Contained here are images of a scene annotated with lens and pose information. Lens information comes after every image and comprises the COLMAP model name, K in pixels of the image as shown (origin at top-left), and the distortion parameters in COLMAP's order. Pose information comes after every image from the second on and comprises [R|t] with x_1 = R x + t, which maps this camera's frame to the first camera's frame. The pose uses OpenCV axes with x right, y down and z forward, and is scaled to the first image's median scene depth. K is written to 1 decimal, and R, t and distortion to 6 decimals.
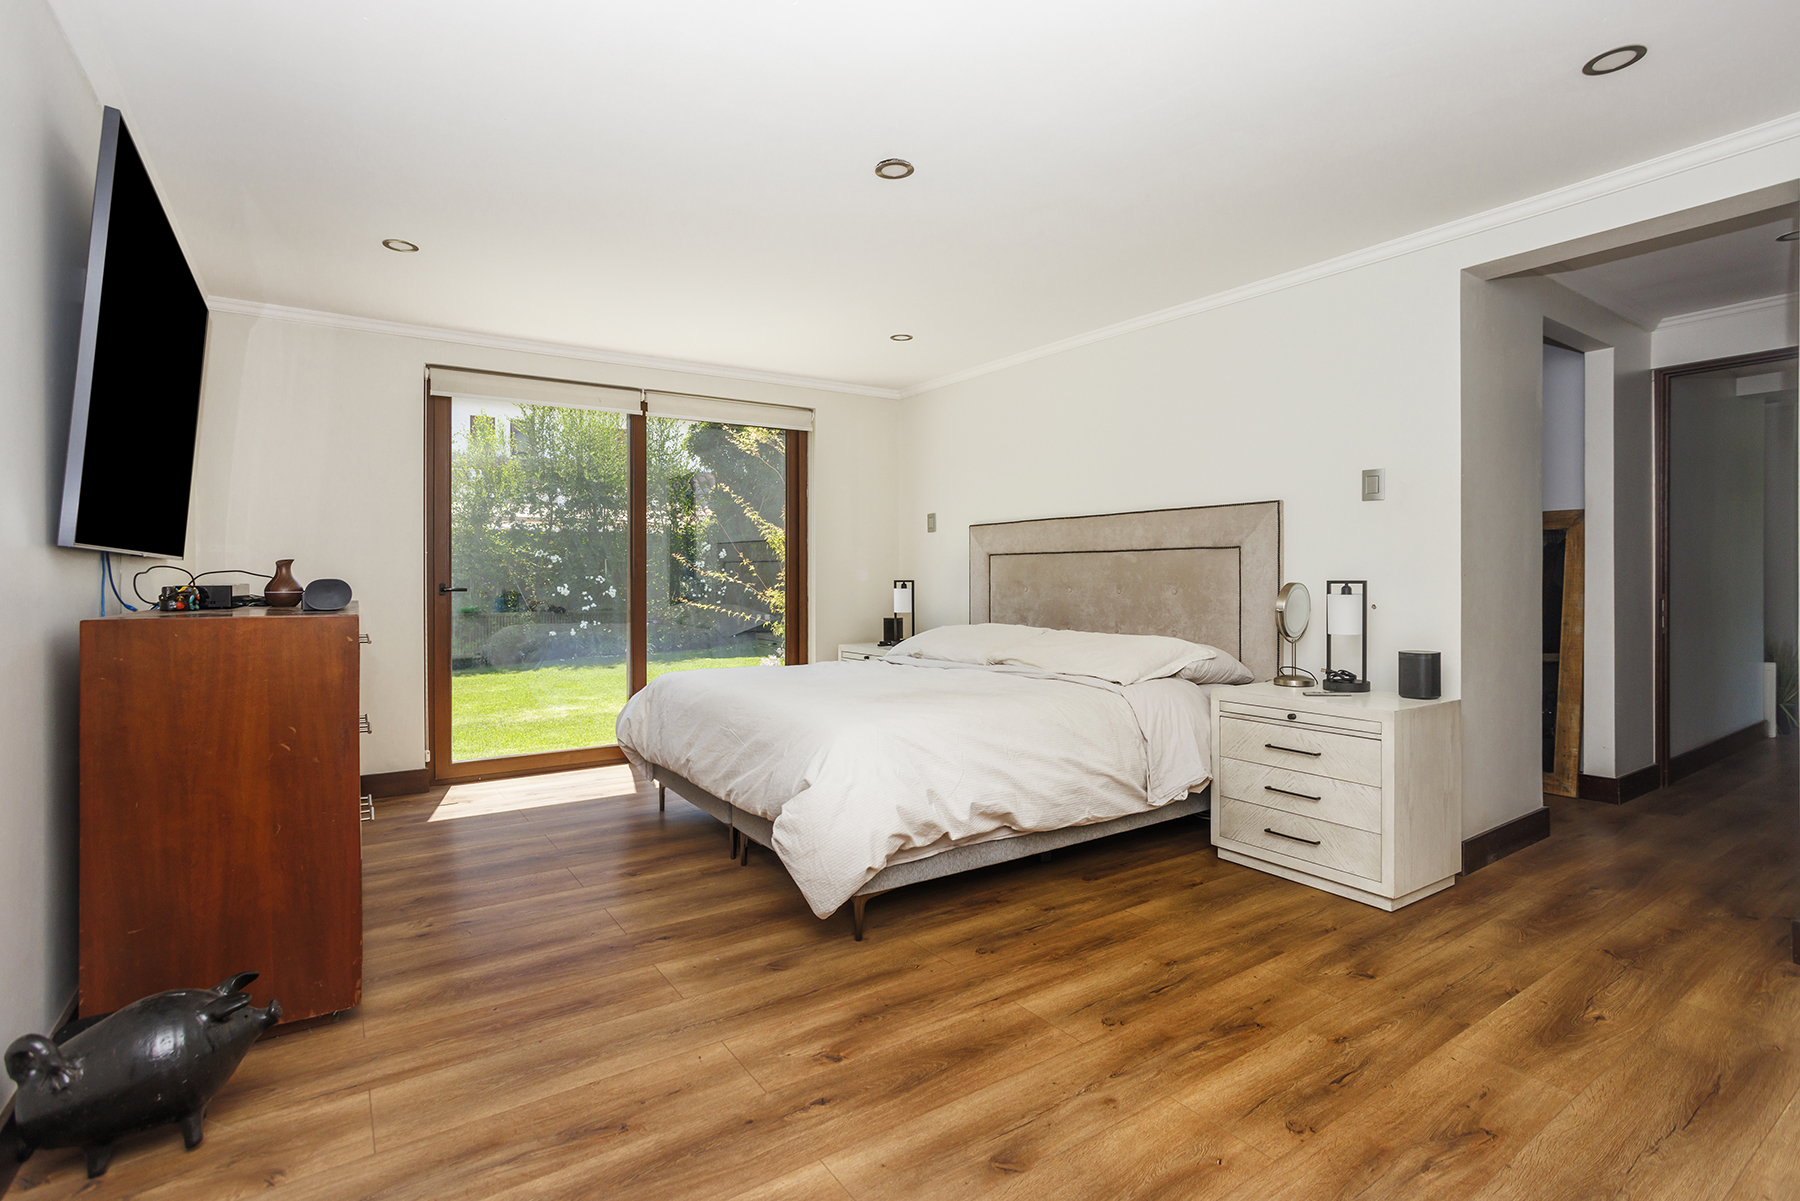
lens RADIAL K [[870.2, 0, 902.6], [0, 870.2, 591.6], [0, 0, 1]] dist [-0.033989, 0.008662]
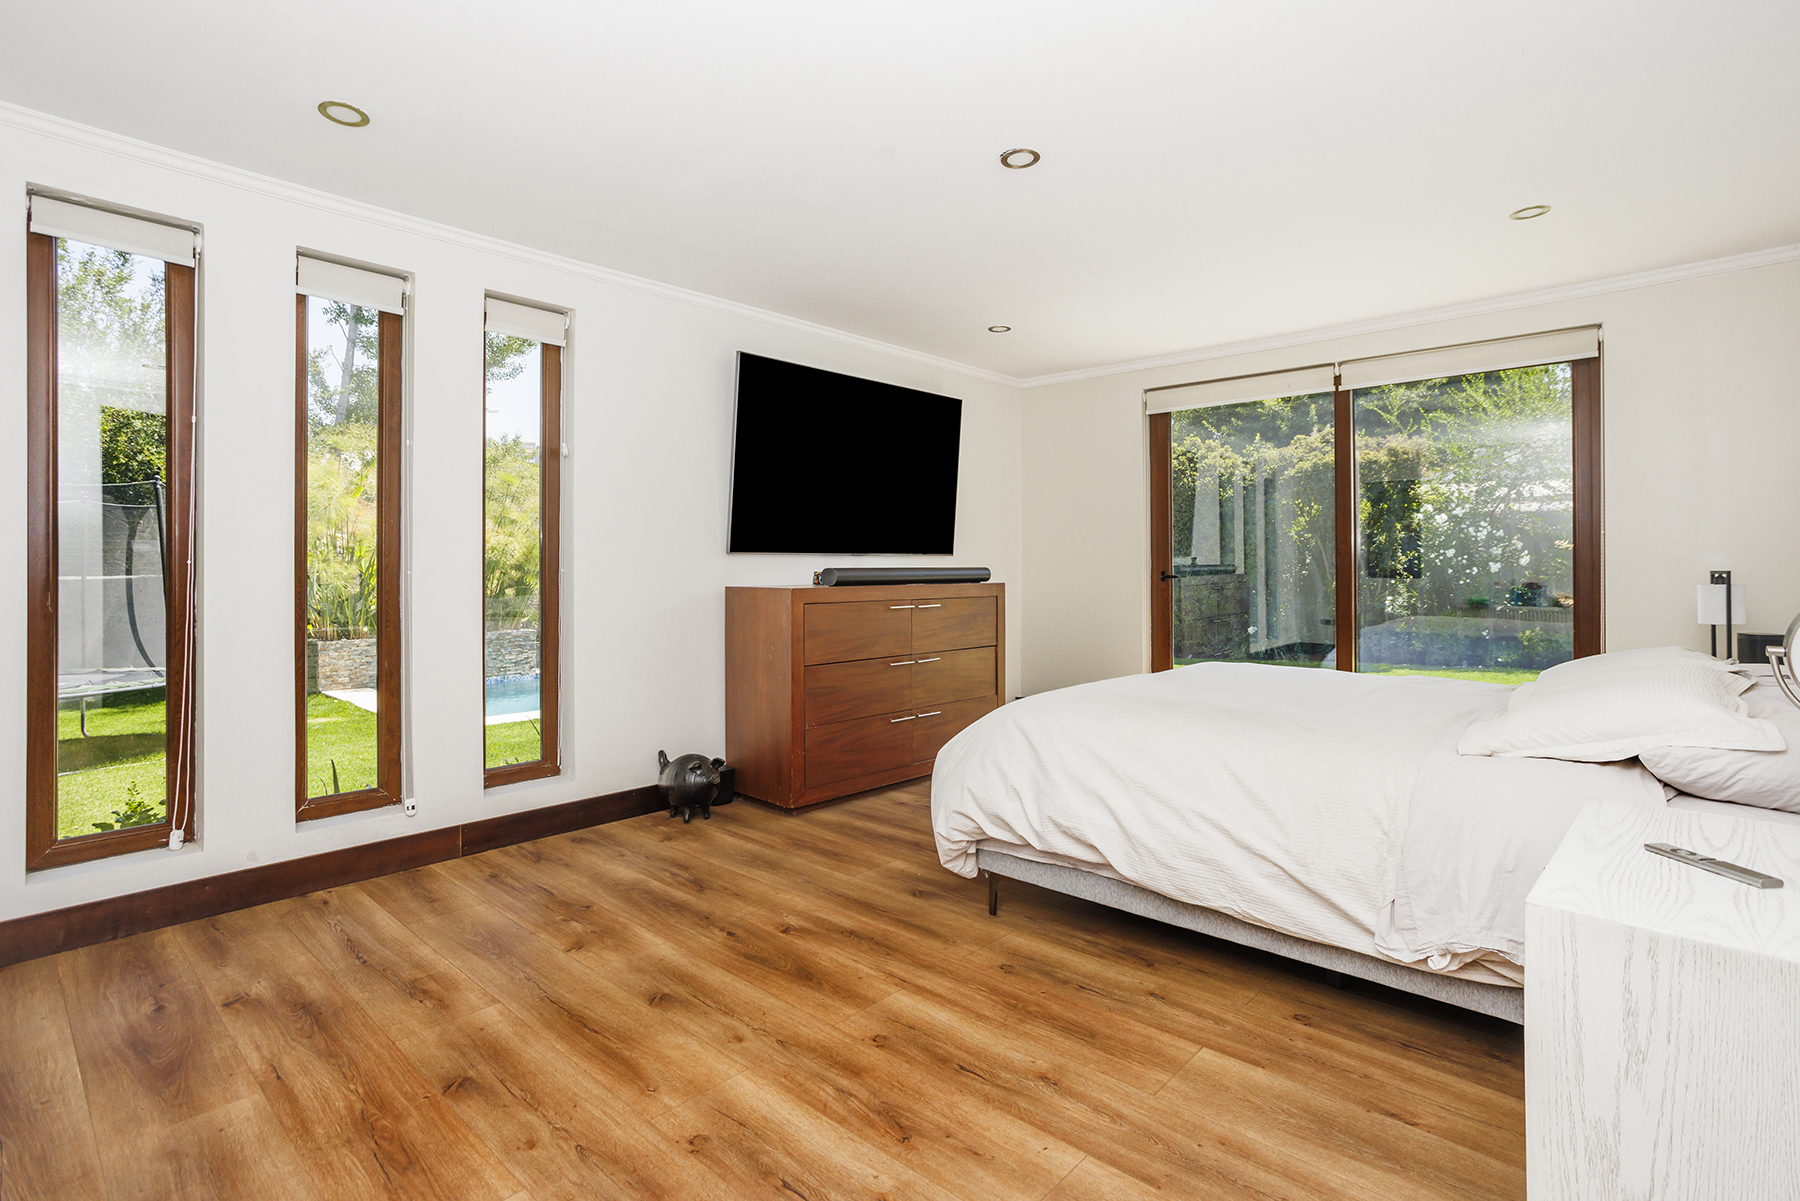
lens RADIAL K [[870.2, 0, 892.8], [0, 870.2, 561.9], [0, 0, 1]] dist [-0.033989, 0.008662]
pose [[0.213750, -0.005607, -0.976872, 1.046351], [-0.011001, 0.999906, -0.008146, -0.015927], [0.976826, 0.012487, 0.213669, 0.718667]]
